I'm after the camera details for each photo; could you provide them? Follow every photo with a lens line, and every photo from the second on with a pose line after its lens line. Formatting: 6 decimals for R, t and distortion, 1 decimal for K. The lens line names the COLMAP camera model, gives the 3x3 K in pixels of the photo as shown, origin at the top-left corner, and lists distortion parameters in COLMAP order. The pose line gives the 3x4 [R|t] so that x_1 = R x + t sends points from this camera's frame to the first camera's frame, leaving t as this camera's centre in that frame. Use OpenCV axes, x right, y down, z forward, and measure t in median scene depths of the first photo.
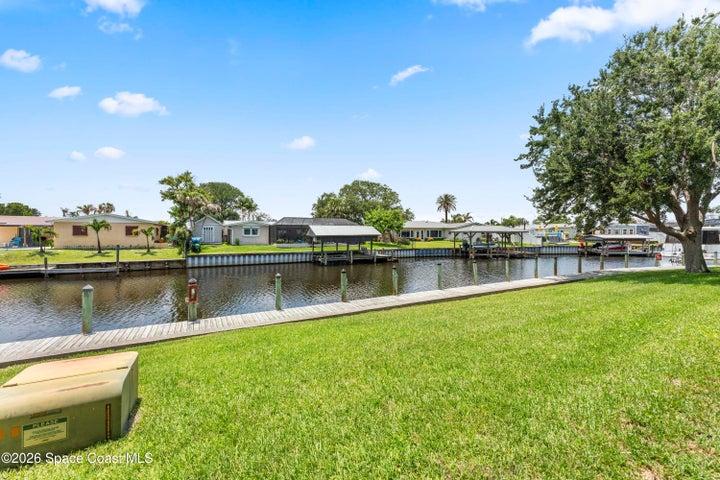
lens RADIAL K [[288.7, 0, 360.1], [0, 288.7, 242.1], [0, 0, 1]] dist [0.004289, 0.000469]
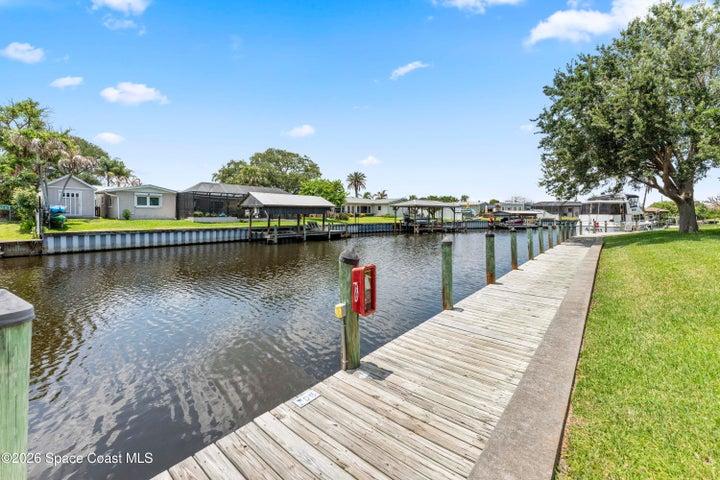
lens RADIAL K [[288.7, 0, 350.8], [0, 288.7, 223.2], [0, 0, 1]] dist [0.004289, 0.000469]
pose [[0.934432, -0.005603, 0.356097, -0.158063], [0.005482, 0.999984, 0.001347, 0.019402], [-0.356099, 0.000693, 0.934448, 0.153033]]
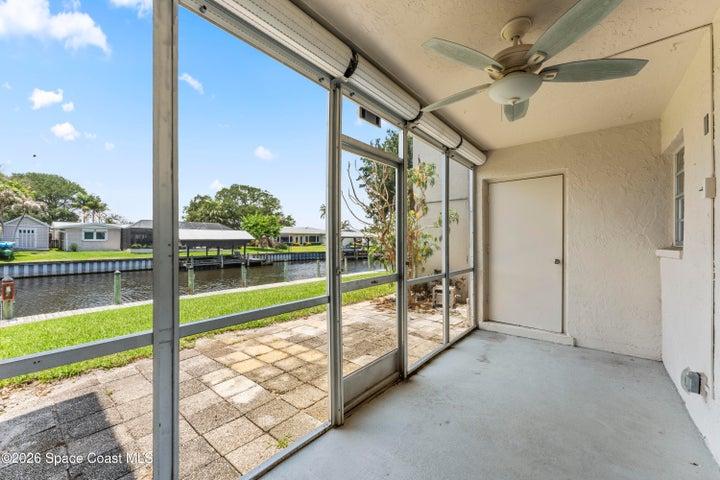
lens RADIAL K [[288.7, 0, 363.3], [0, 288.7, 242.7], [0, 0, 1]] dist [0.004289, 0.000469]
pose [[0.929699, -0.001730, 0.368315, 0.045213], [0.009183, 0.999787, -0.018484, 0.008067], [-0.368205, 0.020567, 0.929517, -0.090746]]
